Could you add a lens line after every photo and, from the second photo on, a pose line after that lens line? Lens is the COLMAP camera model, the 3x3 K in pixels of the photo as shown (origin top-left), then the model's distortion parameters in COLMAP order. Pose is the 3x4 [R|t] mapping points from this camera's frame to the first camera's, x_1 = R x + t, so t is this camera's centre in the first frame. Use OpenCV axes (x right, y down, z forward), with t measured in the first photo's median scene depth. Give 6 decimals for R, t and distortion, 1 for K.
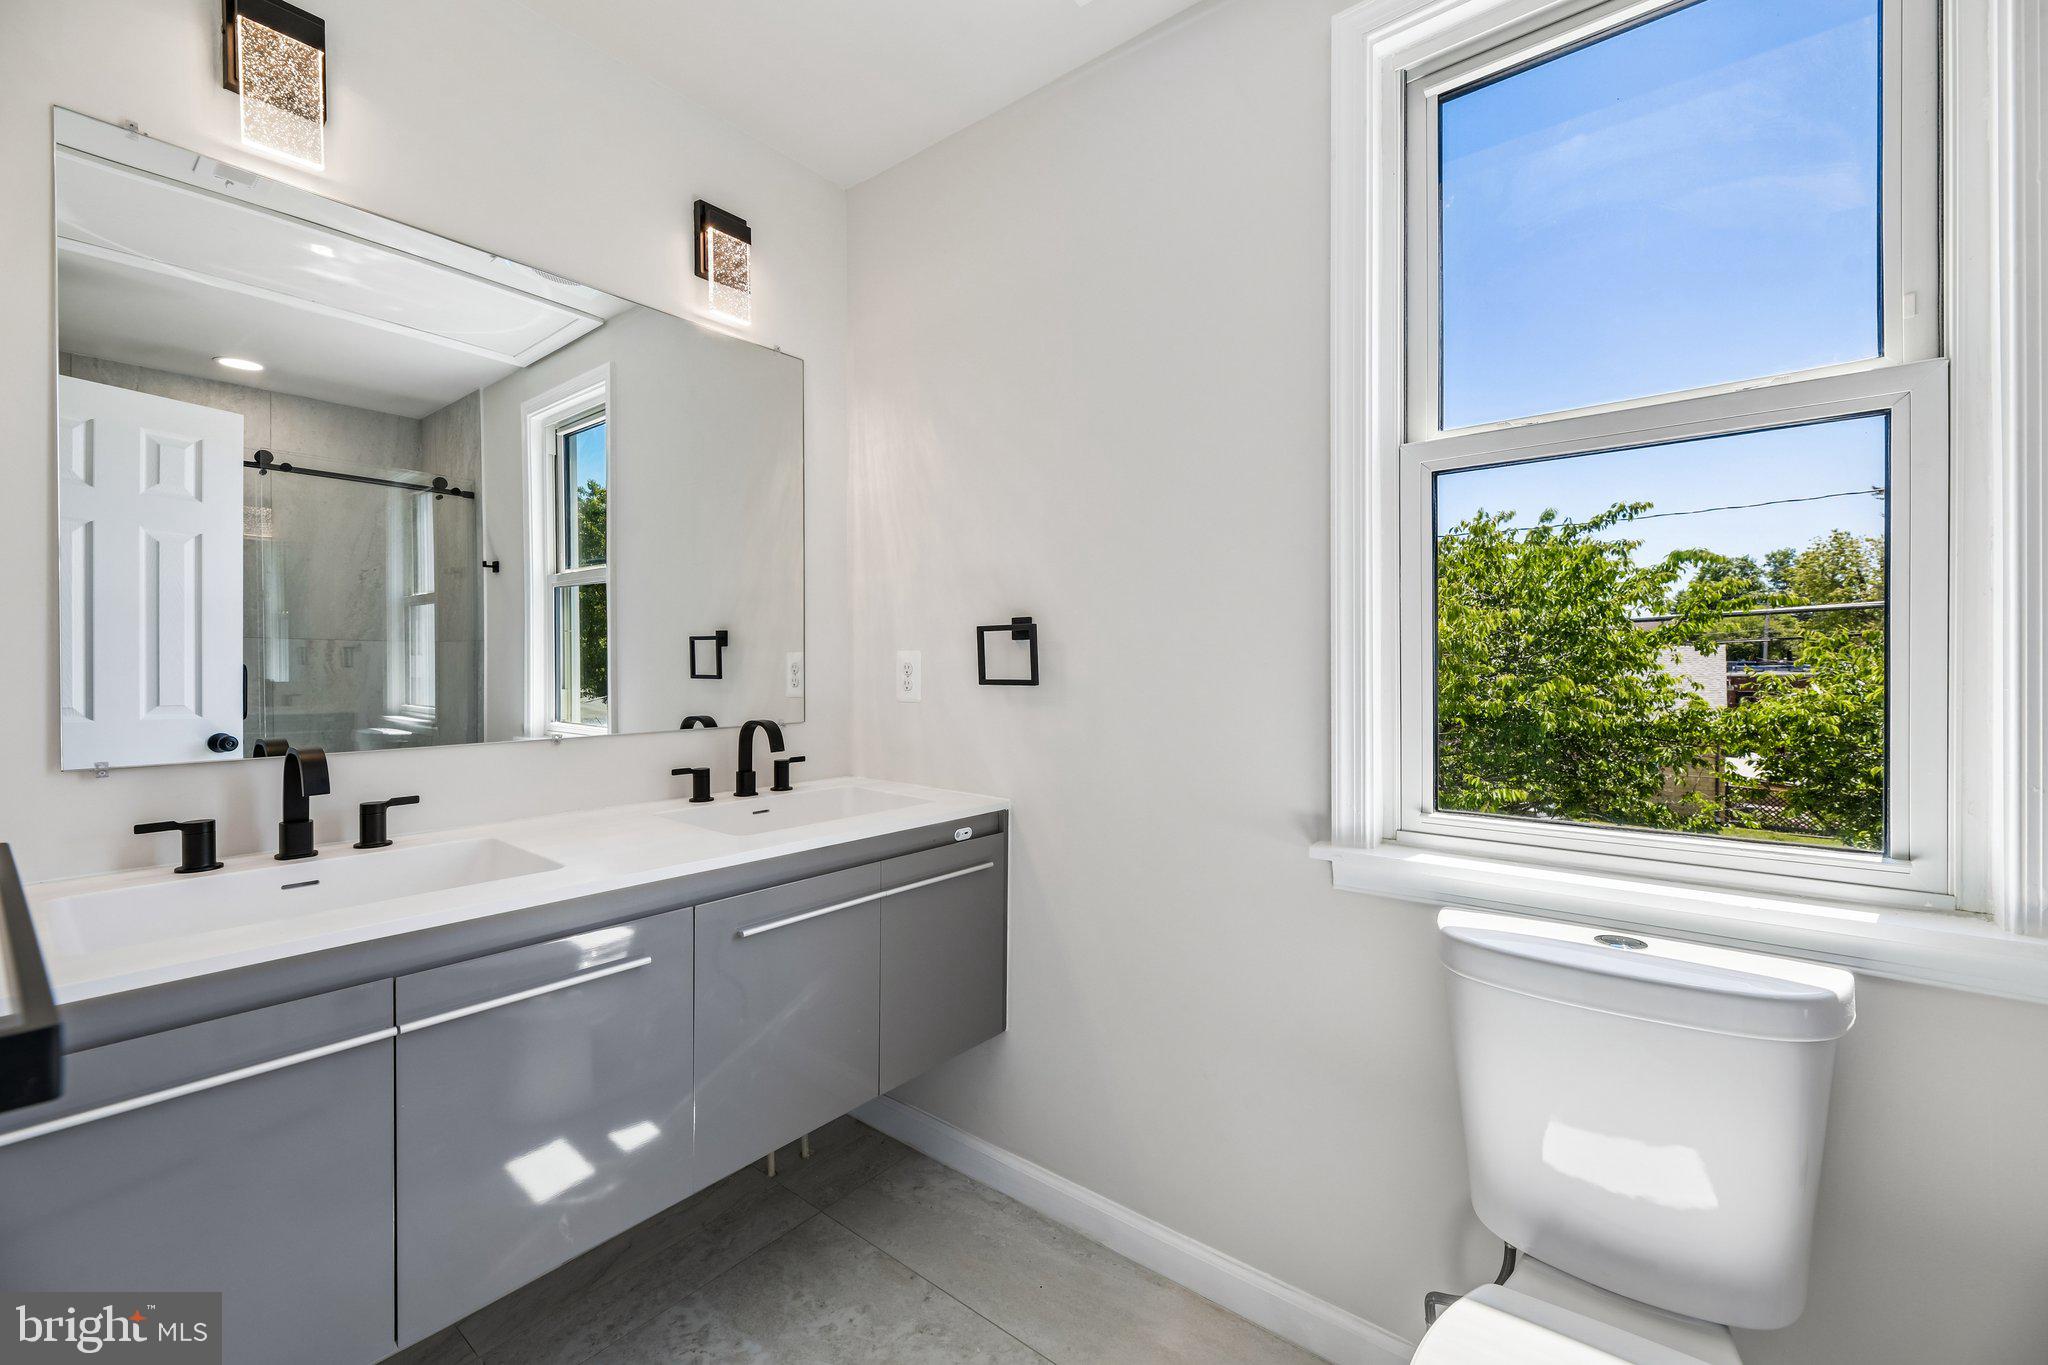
lens RADIAL K [[838.6, 0, 1022.6], [0, 838.6, 668.2], [0, 0, 1]] dist [0.001565, 0.000021]
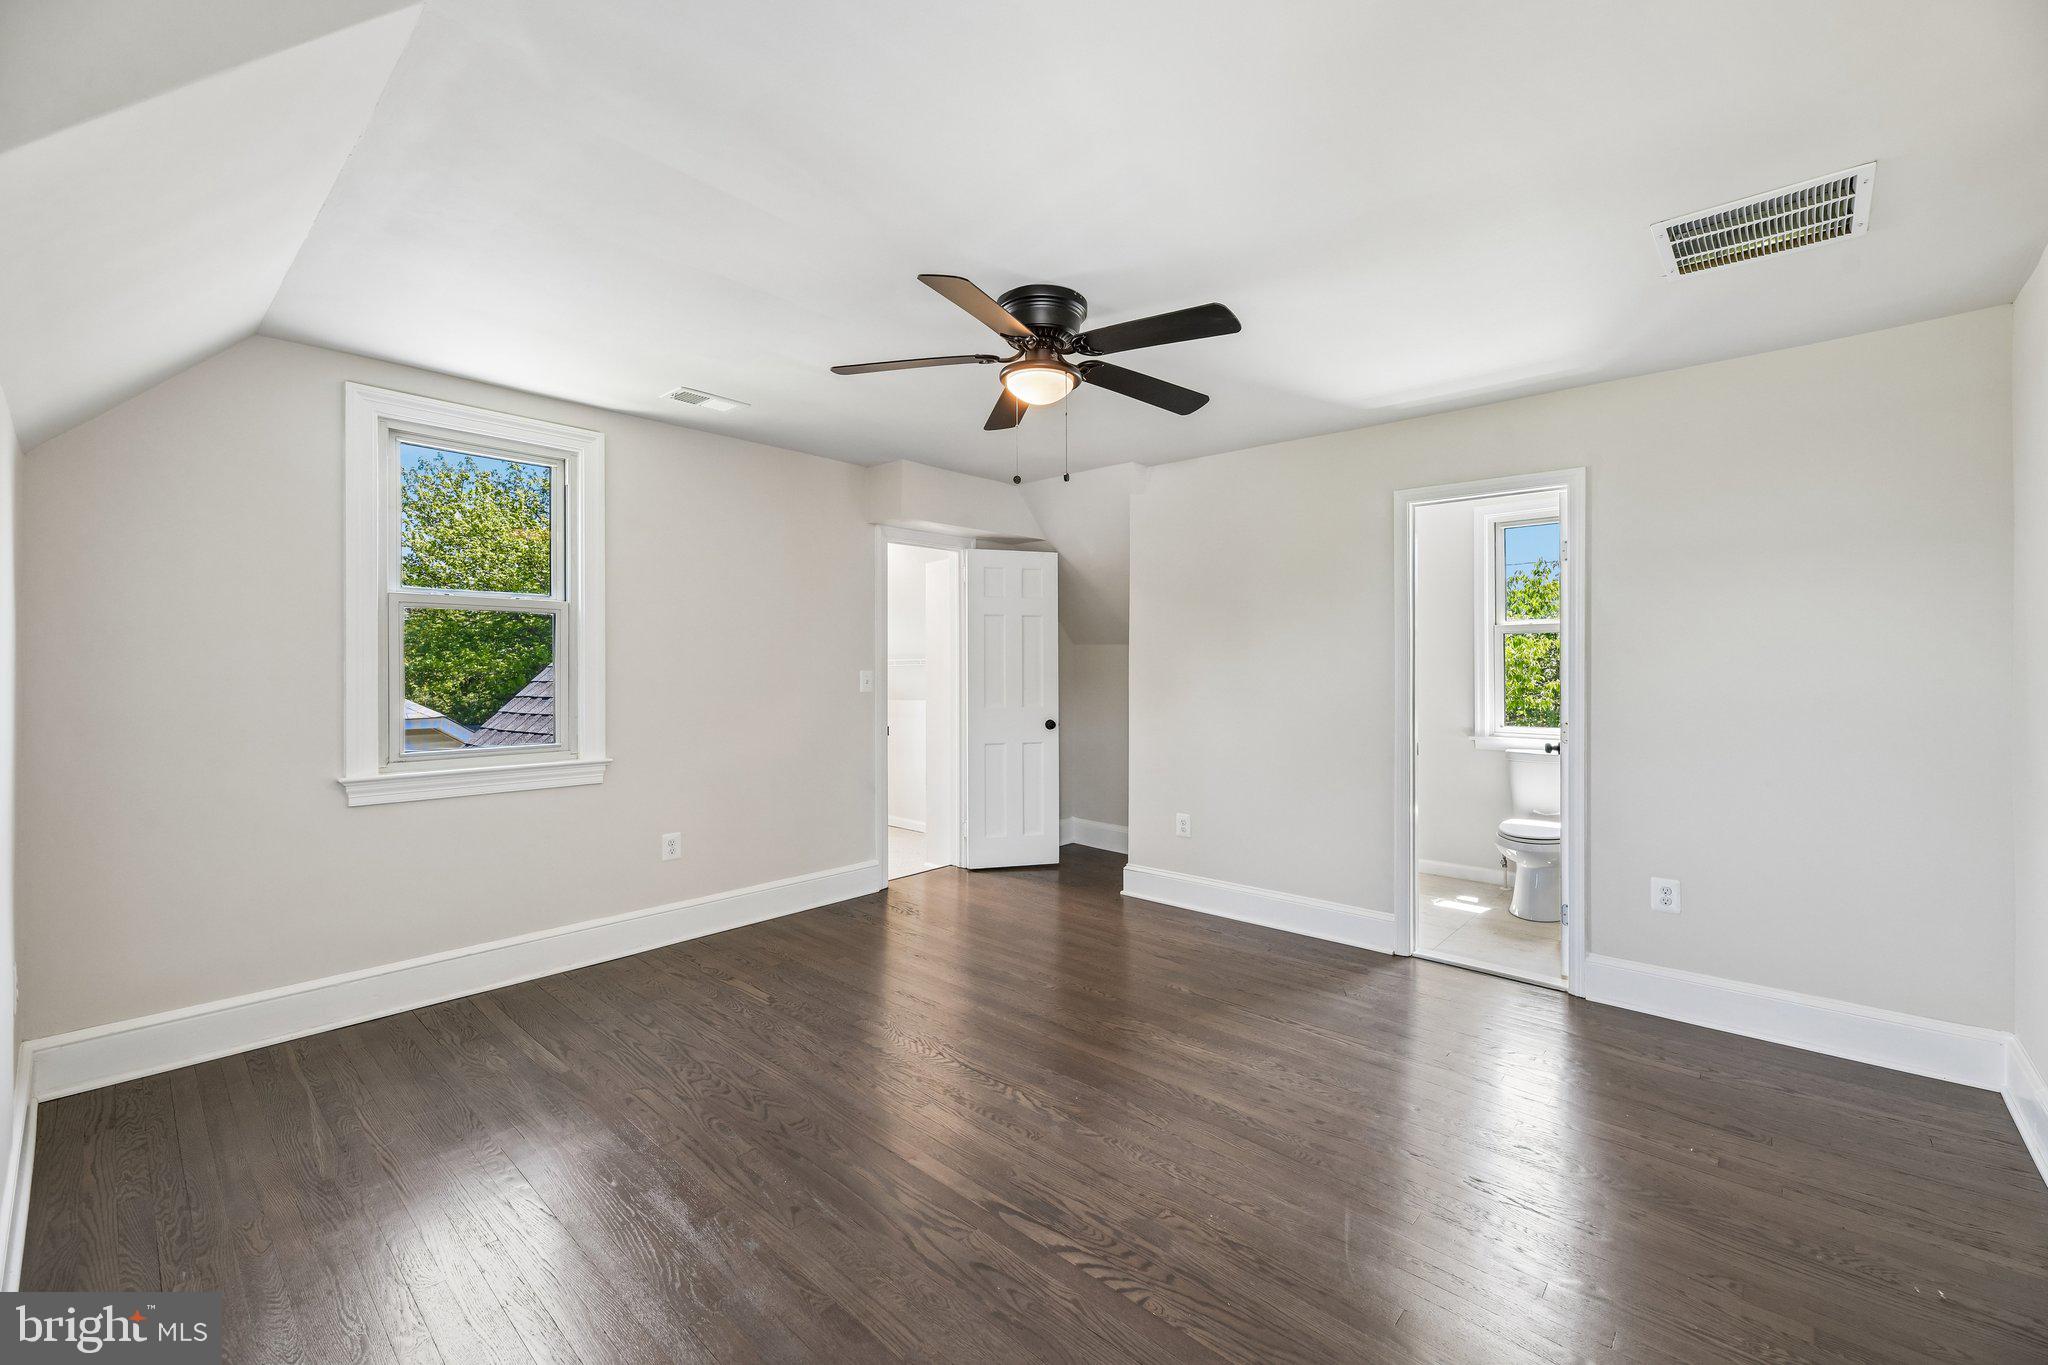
lens RADIAL K [[838.6, 0, 1022.6], [0, 838.6, 668.2], [0, 0, 1]] dist [0.001565, 0.000021]
pose [[0.997955, -0.000802, -0.063917, -0.385960], [0.000826, 1.000000, 0.000343, -0.024361], [0.063917, -0.000395, 0.997955, -0.783772]]
